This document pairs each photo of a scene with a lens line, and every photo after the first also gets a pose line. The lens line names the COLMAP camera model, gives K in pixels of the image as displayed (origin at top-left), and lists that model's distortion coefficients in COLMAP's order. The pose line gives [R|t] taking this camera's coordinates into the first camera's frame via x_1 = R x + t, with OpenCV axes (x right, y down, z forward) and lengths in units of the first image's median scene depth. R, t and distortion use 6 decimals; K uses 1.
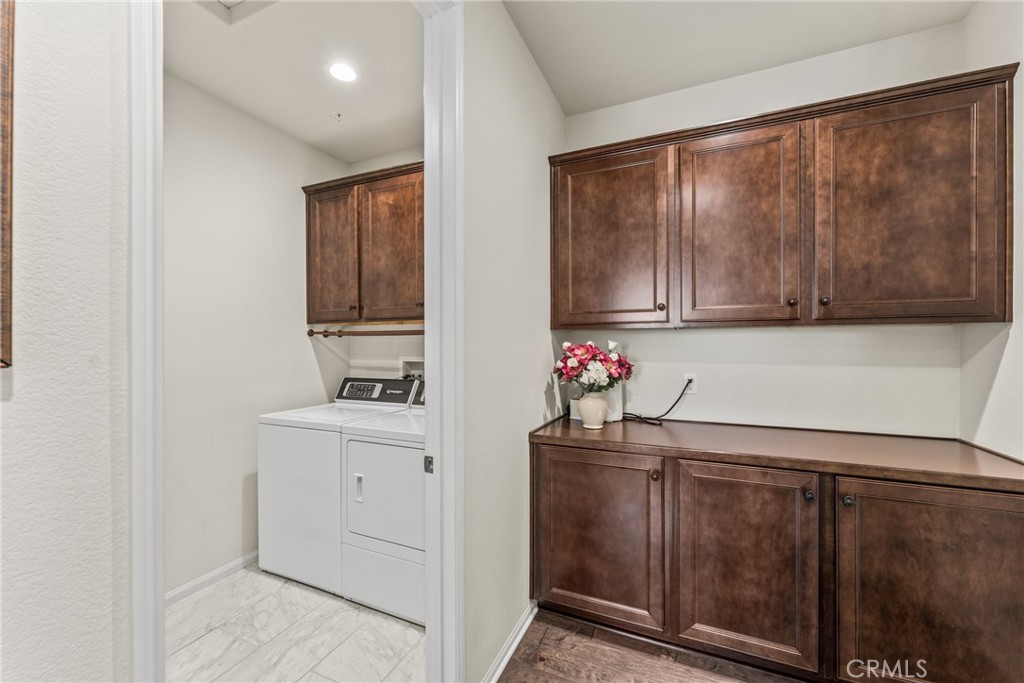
lens RADIAL K [[410.5, 0, 510.7], [0, 410.5, 336.8], [0, 0, 1]] dist [-0.000031, 0.000004]
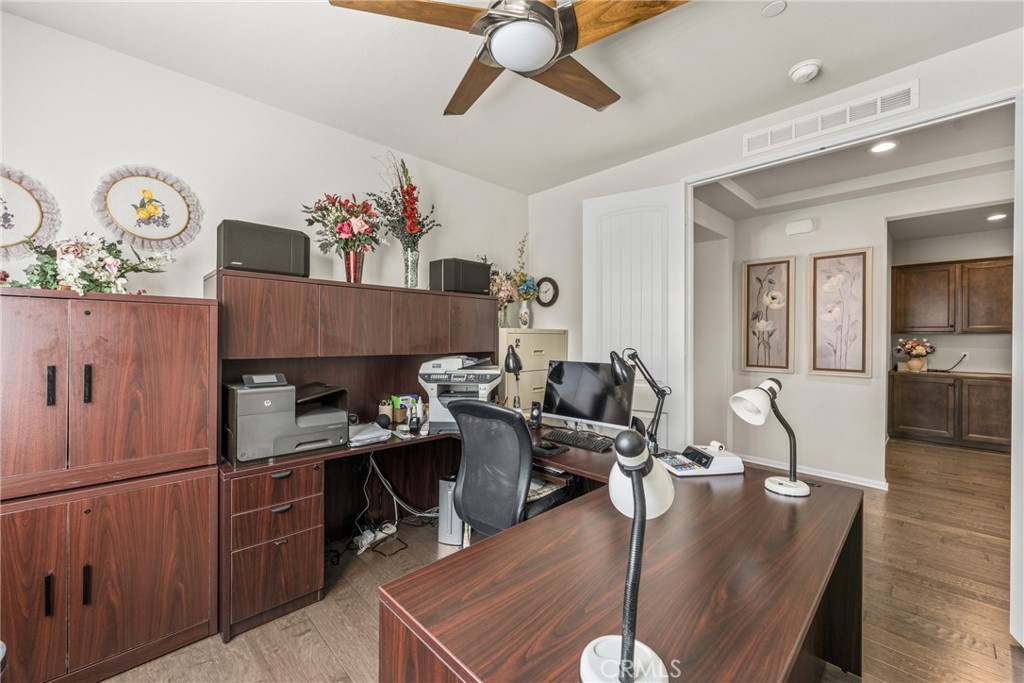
lens RADIAL K [[410.5, 0, 510.7], [0, 410.5, 336.8], [0, 0, 1]] dist [-0.000031, 0.000004]
pose [[0.928930, 0.008453, -0.370160, -1.368007], [-0.006447, 0.999957, 0.006656, -0.003065], [0.370200, -0.003797, 0.928944, -2.654659]]
